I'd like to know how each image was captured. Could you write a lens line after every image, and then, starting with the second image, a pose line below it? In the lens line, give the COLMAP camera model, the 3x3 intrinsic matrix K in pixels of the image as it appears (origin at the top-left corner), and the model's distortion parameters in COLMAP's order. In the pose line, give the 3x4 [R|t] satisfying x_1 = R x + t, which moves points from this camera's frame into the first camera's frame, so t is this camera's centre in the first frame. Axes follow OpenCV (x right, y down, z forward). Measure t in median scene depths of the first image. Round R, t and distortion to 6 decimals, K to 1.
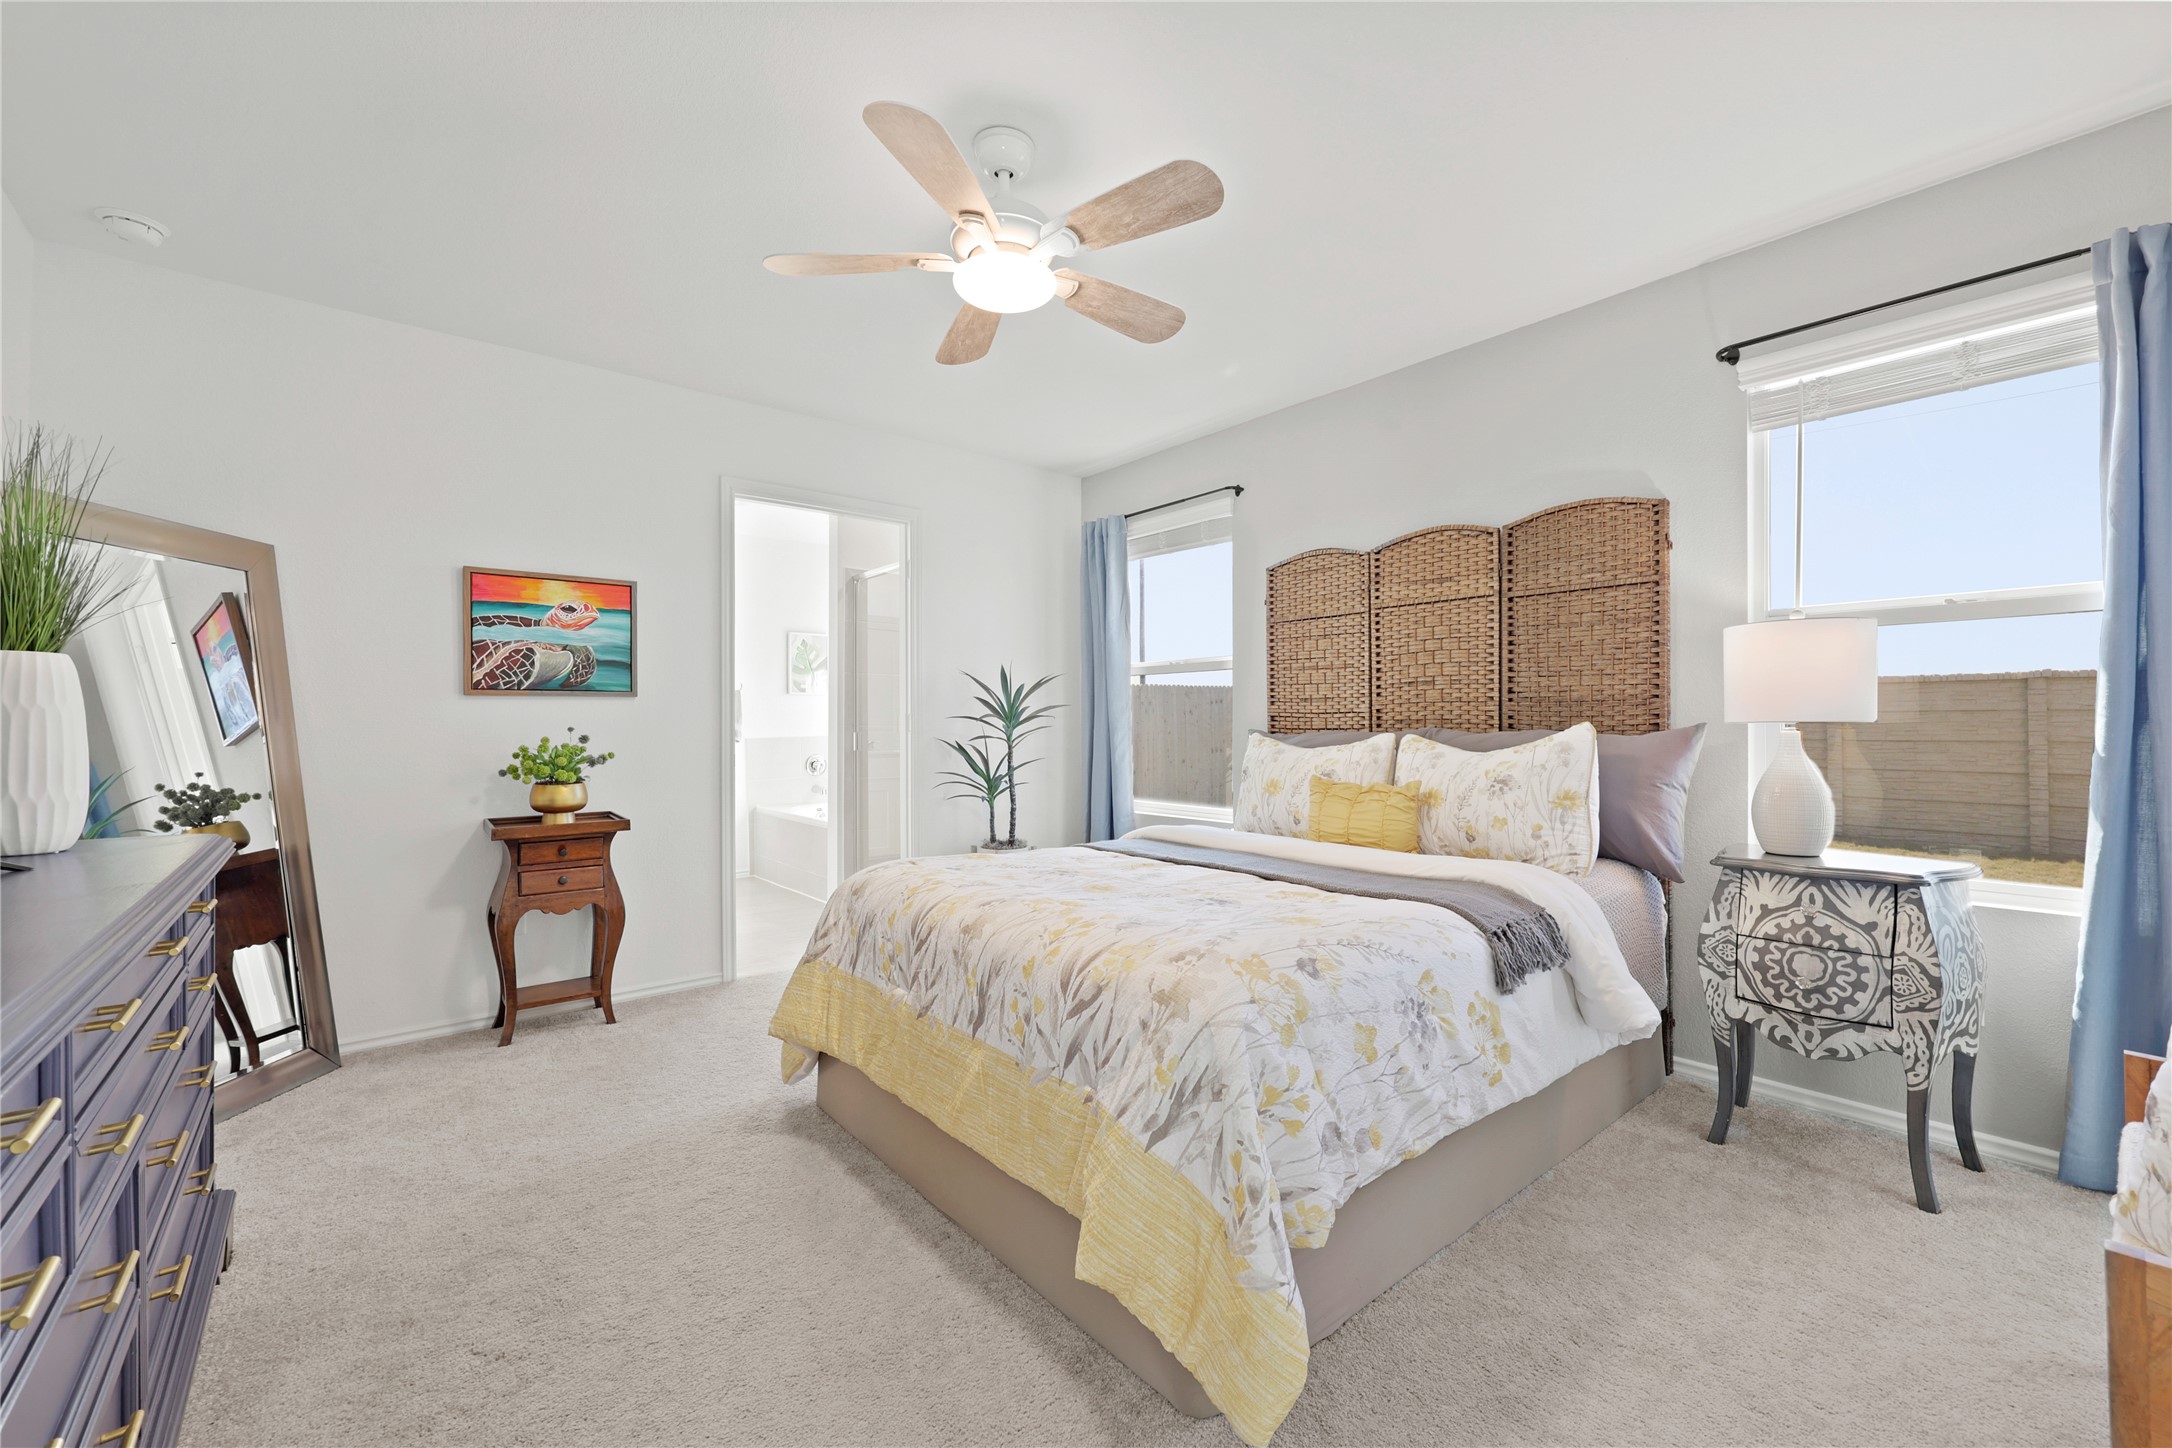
lens RADIAL K [[880.2, 0, 1093.9], [0, 880.2, 719.8], [0, 0, 1]] dist [0.000531, -0.000094]
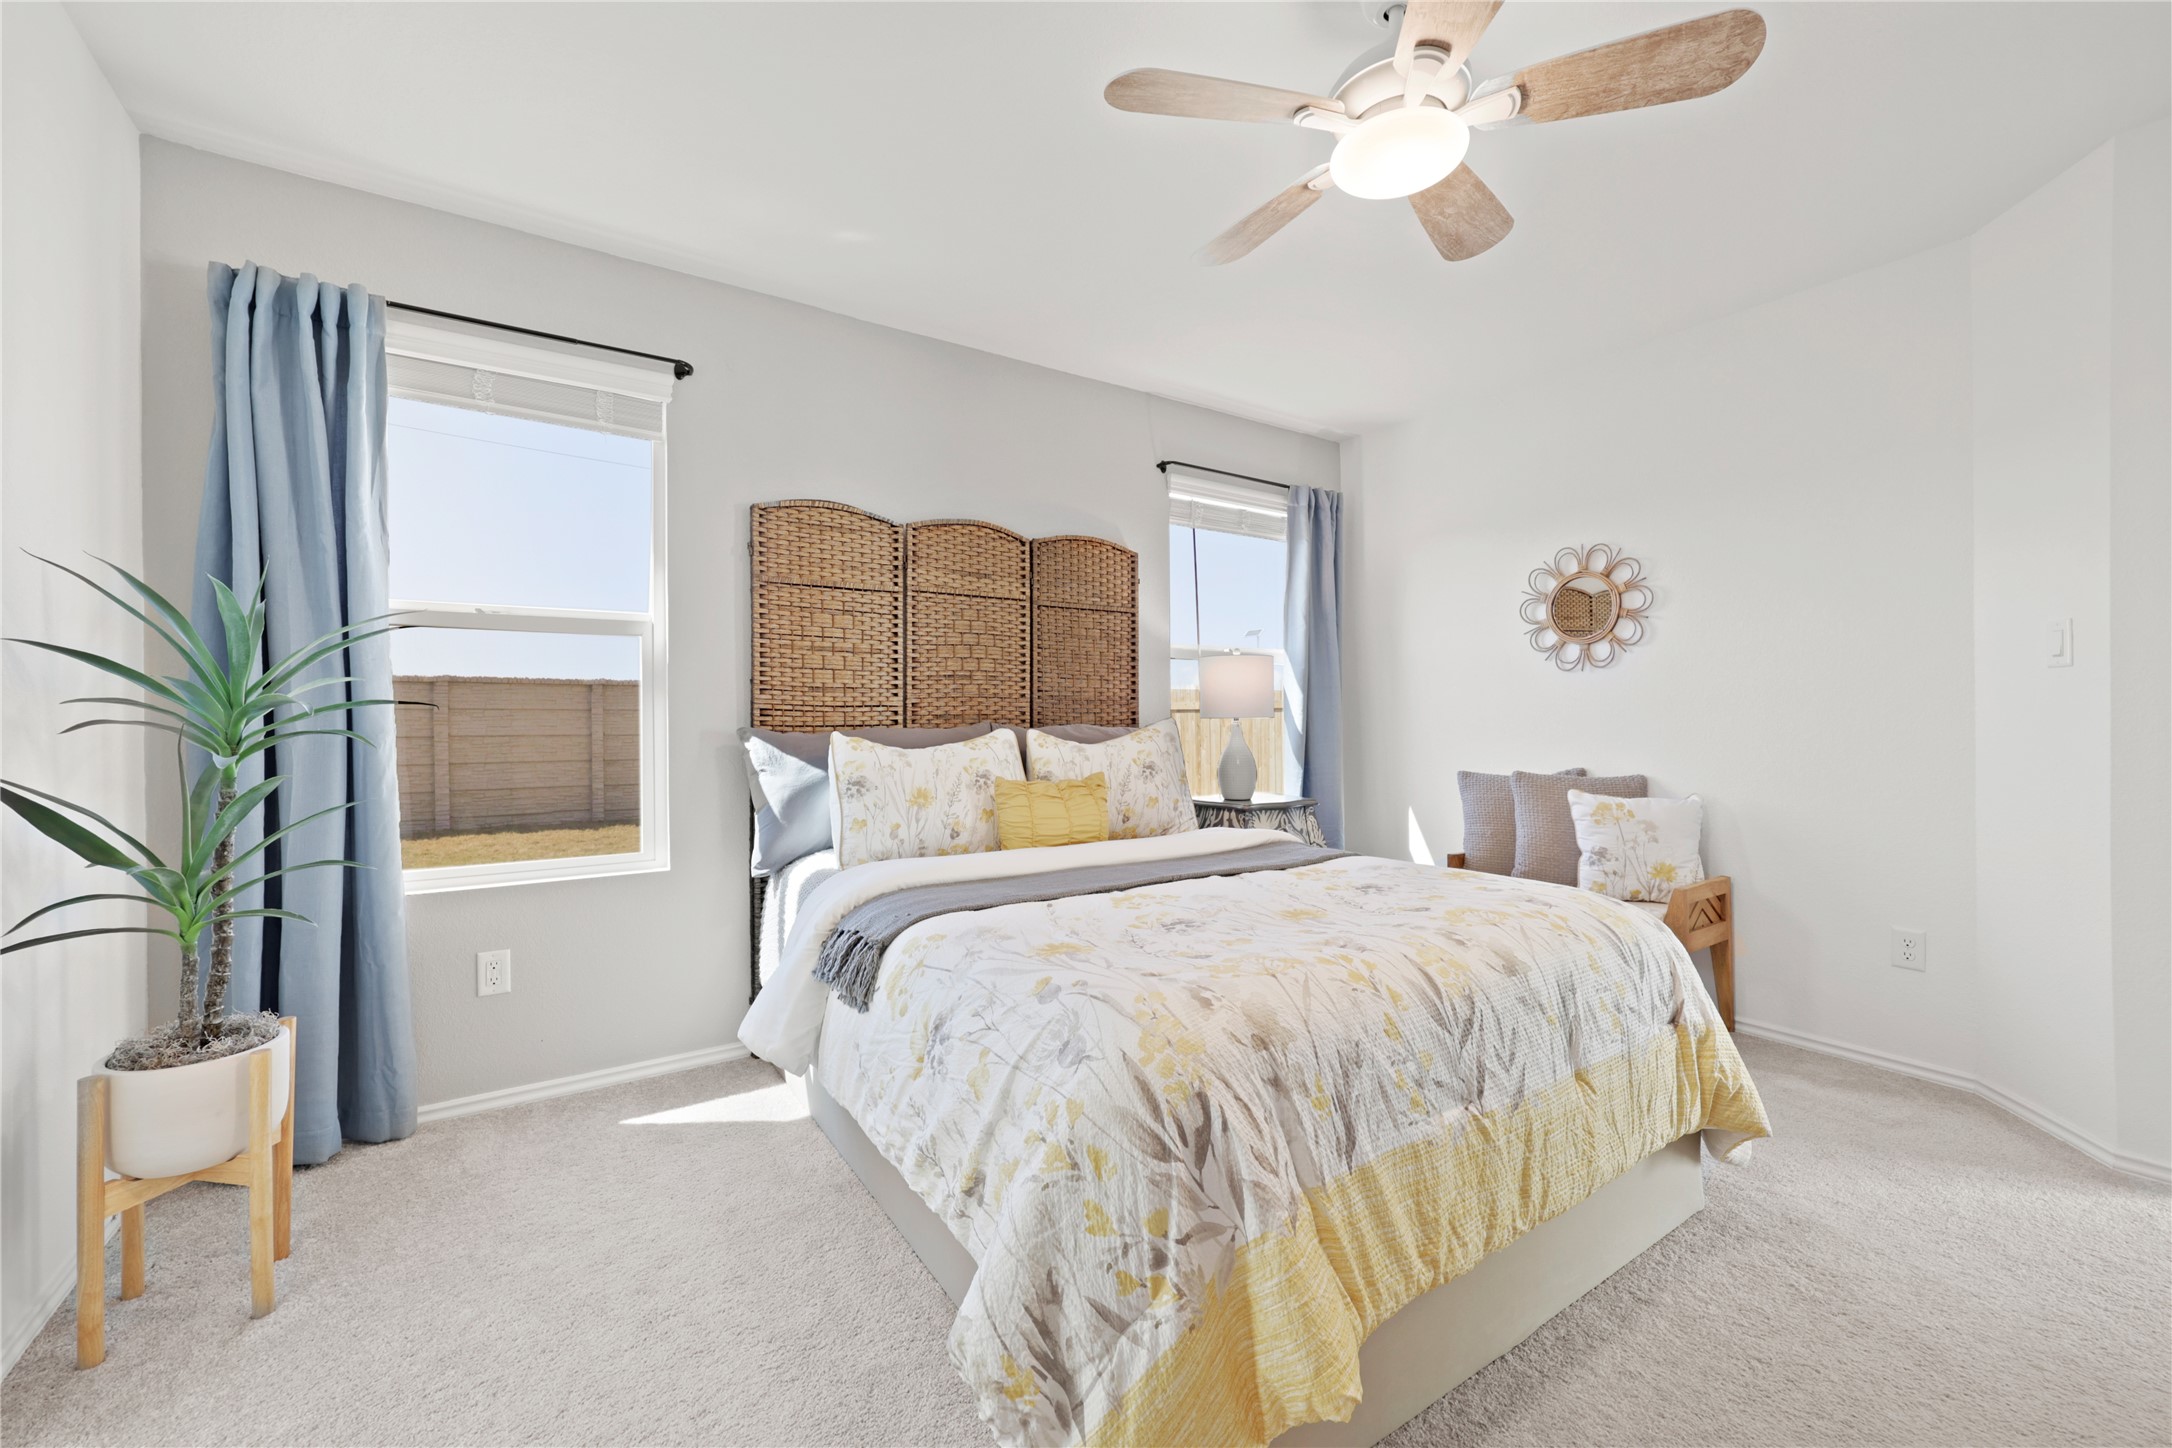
lens RADIAL K [[880.2, 0, 1093.9], [0, 880.2, 719.8], [0, 0, 1]] dist [0.000531, -0.000094]
pose [[0.097959, -0.000232, 0.995190, -0.590920], [-0.002093, 0.999998, 0.000439, 0.004596], [-0.995188, -0.002126, 0.097958, 0.777632]]
